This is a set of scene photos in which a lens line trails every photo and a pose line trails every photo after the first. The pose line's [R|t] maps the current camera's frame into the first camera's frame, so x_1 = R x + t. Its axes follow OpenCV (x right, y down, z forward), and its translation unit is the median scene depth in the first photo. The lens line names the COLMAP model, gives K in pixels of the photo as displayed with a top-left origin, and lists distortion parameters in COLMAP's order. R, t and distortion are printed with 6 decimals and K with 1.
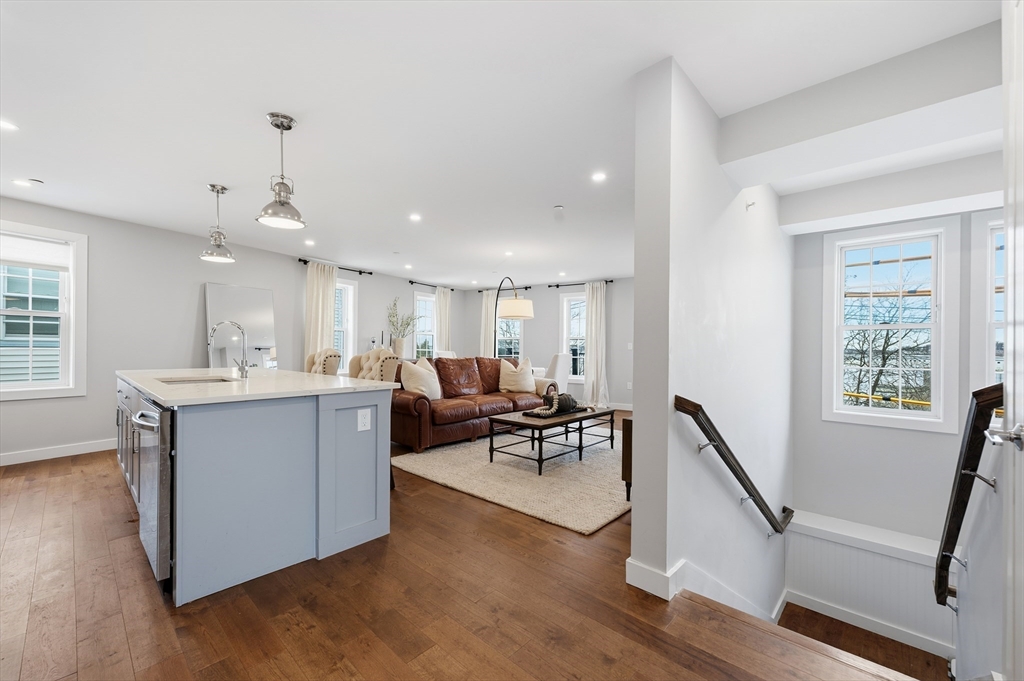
lens RADIAL K [[410.2, 0, 509.6], [0, 410.2, 348.8], [0, 0, 1]] dist [-0.000693, -0.000073]
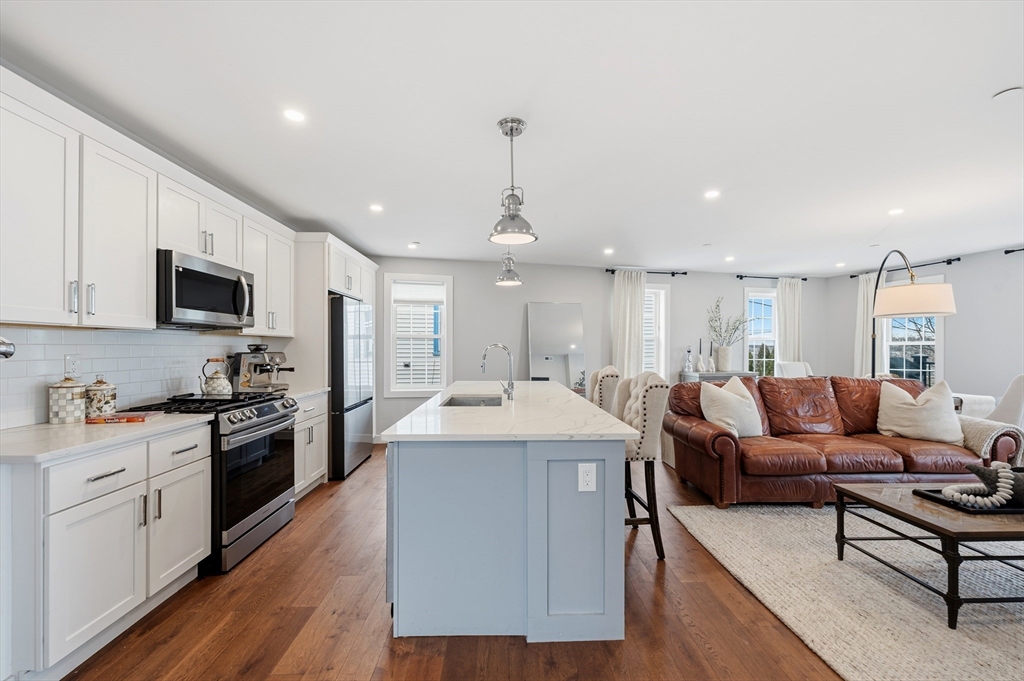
lens RADIAL K [[410.2, 0, 509.6], [0, 410.2, 348.8], [0, 0, 1]] dist [-0.000693, -0.000073]
pose [[0.693049, -0.005488, -0.720869, 0.047611], [0.003162, 0.999985, -0.004574, -0.030740], [0.720883, 0.000891, 0.693056, 0.189300]]
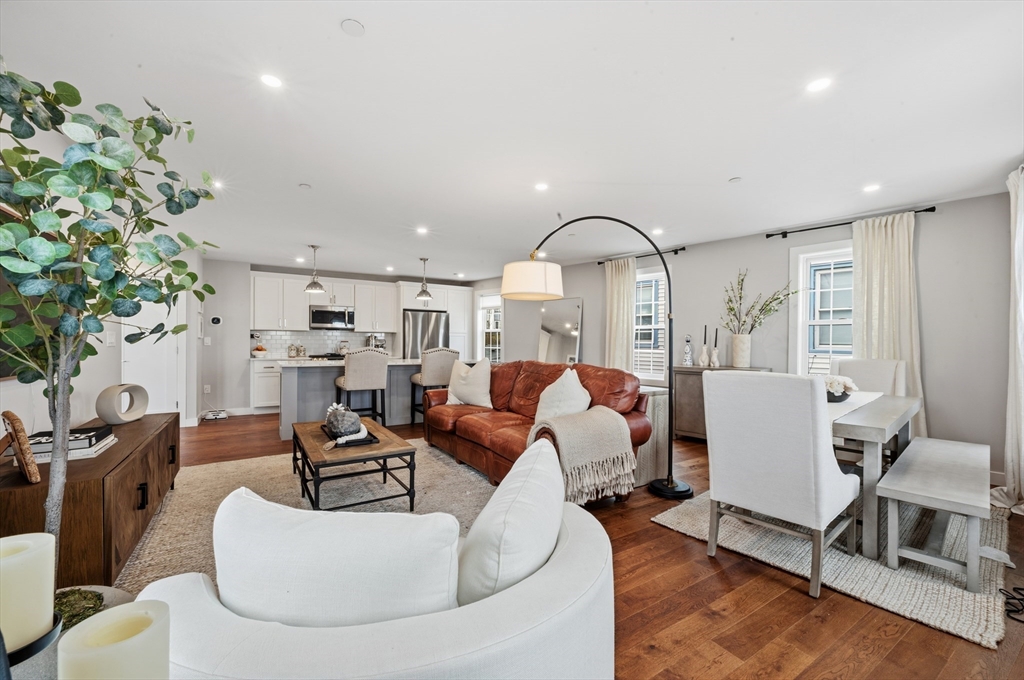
lens RADIAL K [[410.2, 0, 509.6], [0, 410.2, 348.3], [0, 0, 1]] dist [-0.000693, -0.000073]
pose [[-0.266813, 0.003152, -0.963743, 0.692660], [-0.011898, 0.999908, 0.006565, -0.009476], [0.963675, 0.013218, -0.266751, 1.366915]]
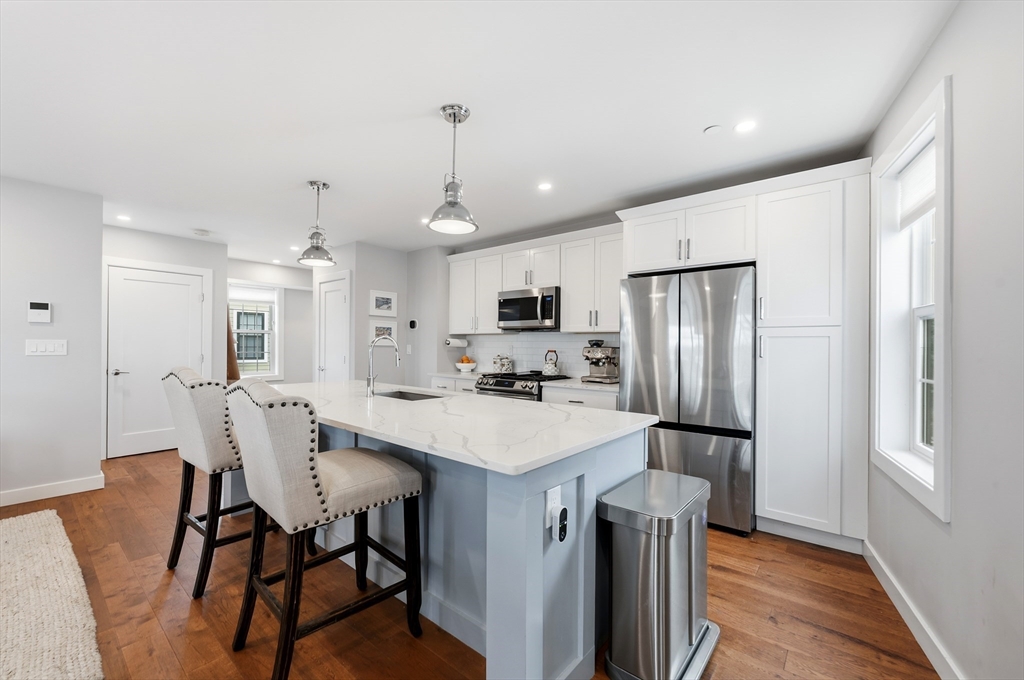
lens RADIAL K [[410.2, 0, 509.6], [0, 410.2, 348.3], [0, 0, 1]] dist [-0.000693, -0.000073]
pose [[-0.998333, -0.024286, -0.052351, -0.567513], [-0.024304, 0.999705, -0.000293, -0.021572], [0.052343, 0.000980, -0.998629, 1.194974]]
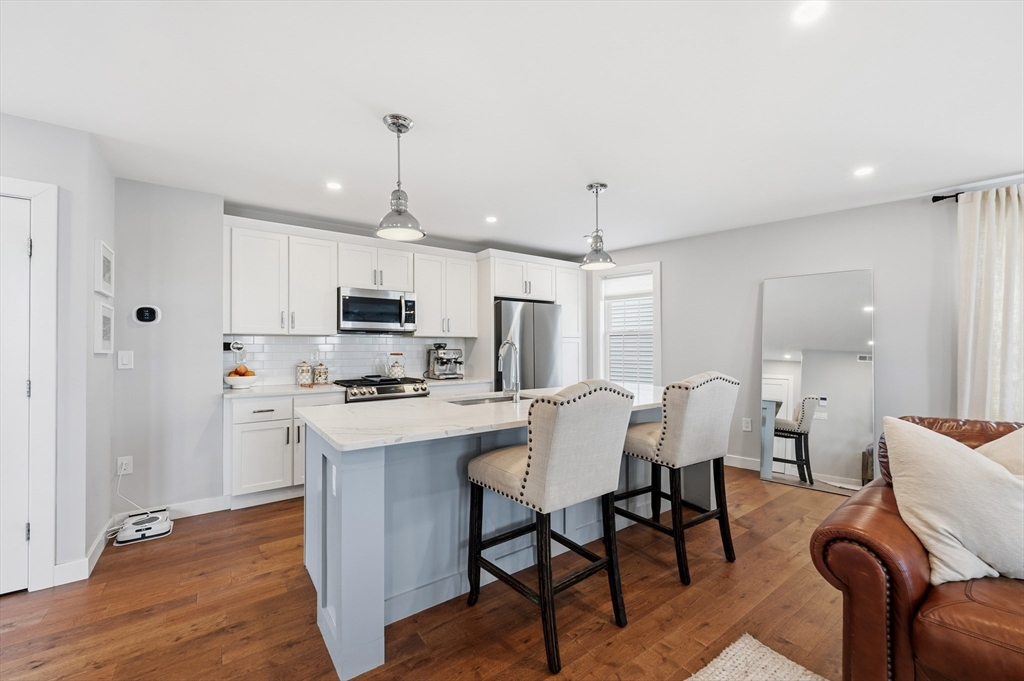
lens RADIAL K [[410.0, 0, 510.5], [0, 410.0, 345.3], [0, 0, 1]] dist [-0.000001, 0.000057]
pose [[-0.196848, -0.012155, -0.980359, 0.142906], [-0.001142, 0.999925, -0.012168, -0.026665], [0.980433, -0.001275, -0.196847, 0.729439]]
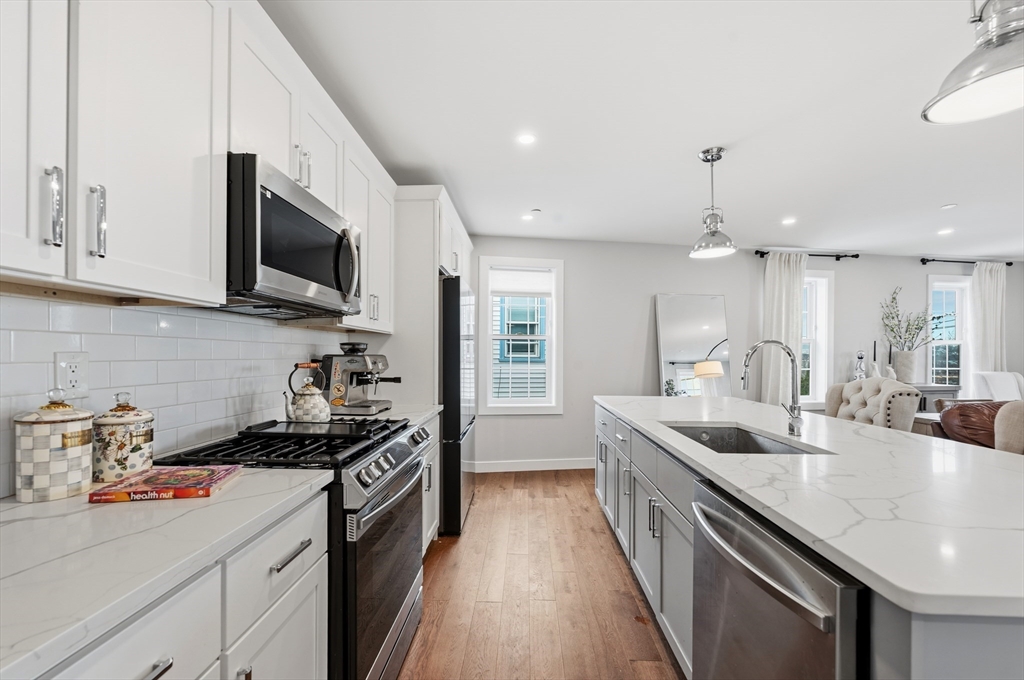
lens RADIAL K [[413.4, 0, 507.0], [0, 413.4, 356.0], [0, 0, 1]] dist [-0.000498, -0.000208]
pose [[0.644435, -0.003525, -0.764651, -0.288714], [-0.000435, 0.999988, -0.004976, -0.024902], [0.764659, 0.003540, 0.644426, 0.192114]]
